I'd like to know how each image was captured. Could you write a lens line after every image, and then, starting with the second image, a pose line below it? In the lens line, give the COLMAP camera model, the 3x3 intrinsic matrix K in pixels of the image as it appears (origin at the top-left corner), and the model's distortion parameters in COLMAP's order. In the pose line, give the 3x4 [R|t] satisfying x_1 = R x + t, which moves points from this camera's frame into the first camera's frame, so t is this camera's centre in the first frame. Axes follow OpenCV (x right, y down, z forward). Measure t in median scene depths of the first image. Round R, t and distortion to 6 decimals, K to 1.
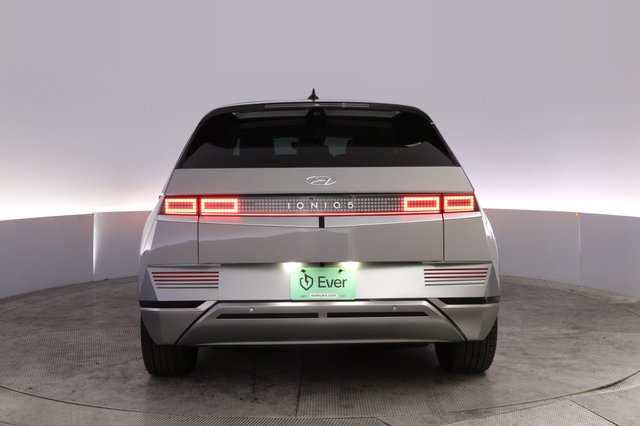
lens RADIAL K [[580.2, 0, 320.0], [0, 580.2, 213.0], [0, 0, 1]] dist [-0.141803, -0.000706]
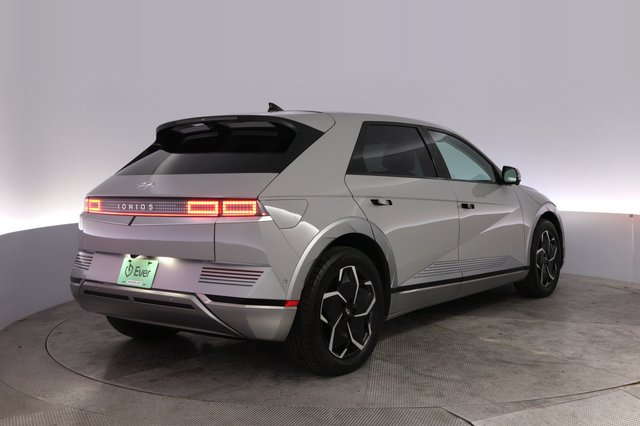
lens RADIAL K [[580.2, 0, 320.0], [0, 580.2, 213.0], [0, 0, 1]] dist [-0.141803, -0.000706]
pose [[0.886567, 0.027976, -0.461753, 0.805751], [-0.032197, 0.999481, -0.001264, -0.010232], [0.461478, 0.015988, 0.887008, 0.119763]]
